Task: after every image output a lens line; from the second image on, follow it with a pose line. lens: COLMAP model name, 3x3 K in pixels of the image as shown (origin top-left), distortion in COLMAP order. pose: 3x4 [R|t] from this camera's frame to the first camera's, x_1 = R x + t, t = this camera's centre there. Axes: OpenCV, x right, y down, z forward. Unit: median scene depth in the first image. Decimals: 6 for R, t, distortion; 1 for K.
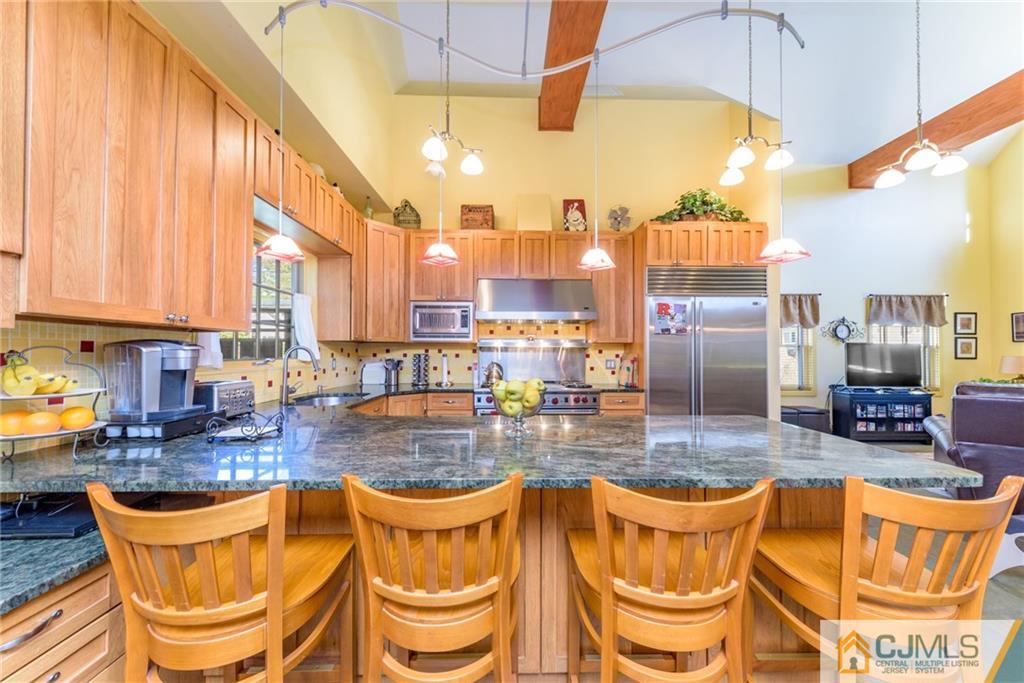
lens RADIAL K [[351.5, 0, 518.1], [0, 351.5, 346.6], [0, 0, 1]] dist [0.007718, -0.000961]
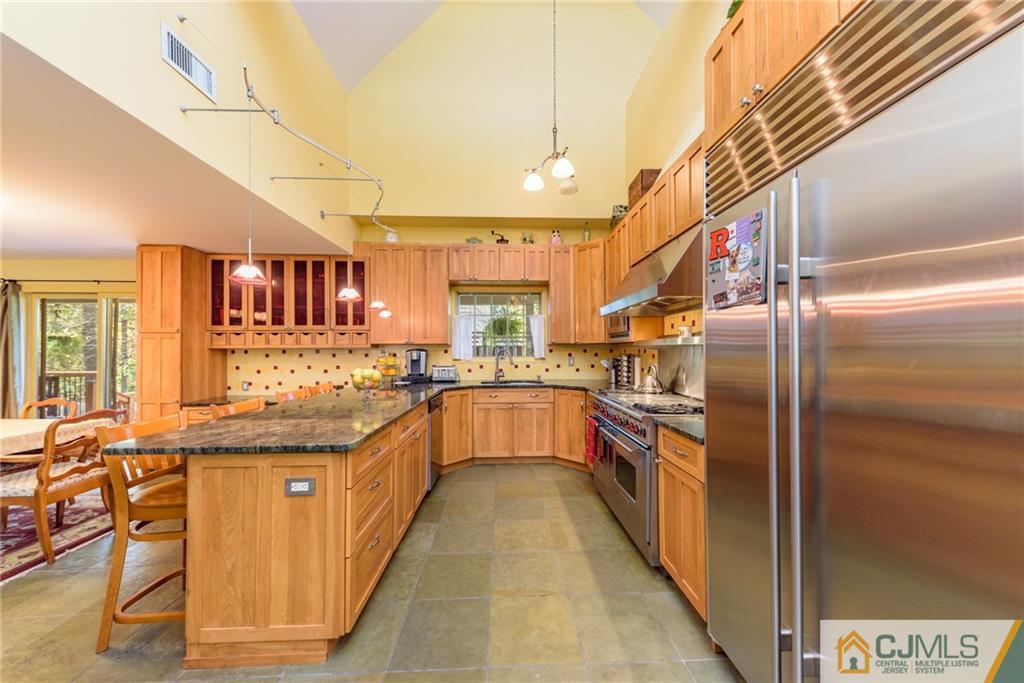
lens RADIAL K [[351.5, 0, 512.9], [0, 351.5, 346.8], [0, 0, 1]] dist [0.007718, -0.000961]
pose [[0.011517, -0.012917, -0.999850, 0.717239], [0.021404, 0.999691, -0.012668, 0.005846], [0.999705, -0.021255, 0.011790, 0.685334]]
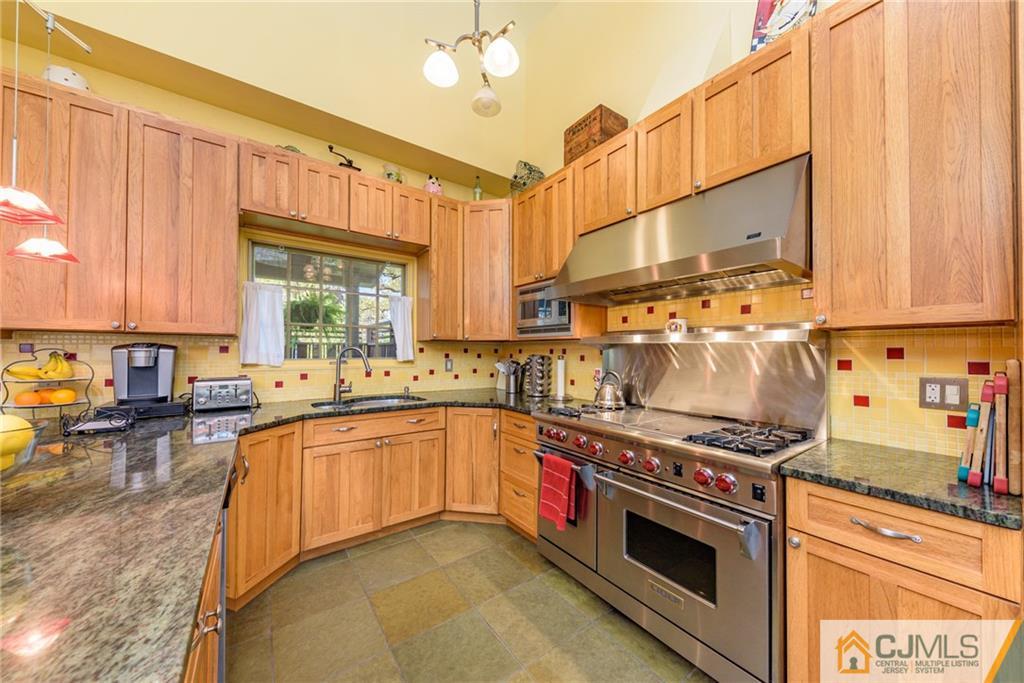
lens RADIAL K [[351.5, 0, 515.2], [0, 351.5, 347.1], [0, 0, 1]] dist [0.007718, -0.000961]
pose [[0.570964, -0.009361, -0.820921, 0.326595], [0.011112, 0.999932, -0.003674, 0.005579], [0.820900, -0.007024, 0.571029, 0.539380]]
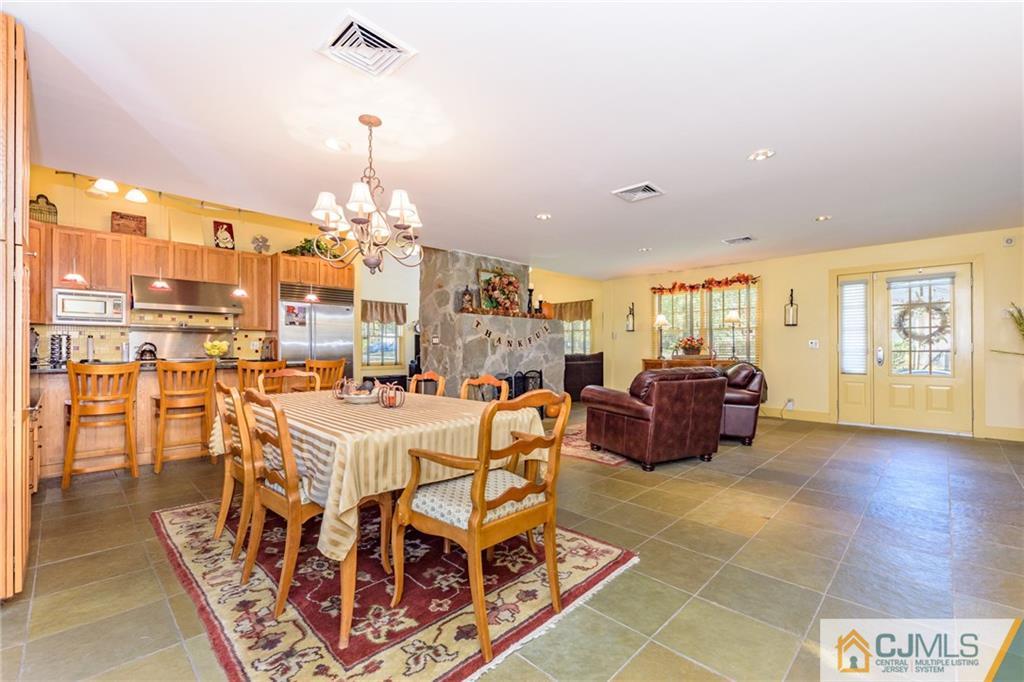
lens RADIAL K [[432.7, 0, 514.6], [0, 432.7, 349.5], [0, 0, 1]] dist [0.011881, -0.003055]
pose [[0.717856, -0.001724, 0.696189, -0.210996], [-0.011197, 0.999839, 0.014021, 0.032449], [-0.696101, -0.017860, 0.717722, -1.030122]]
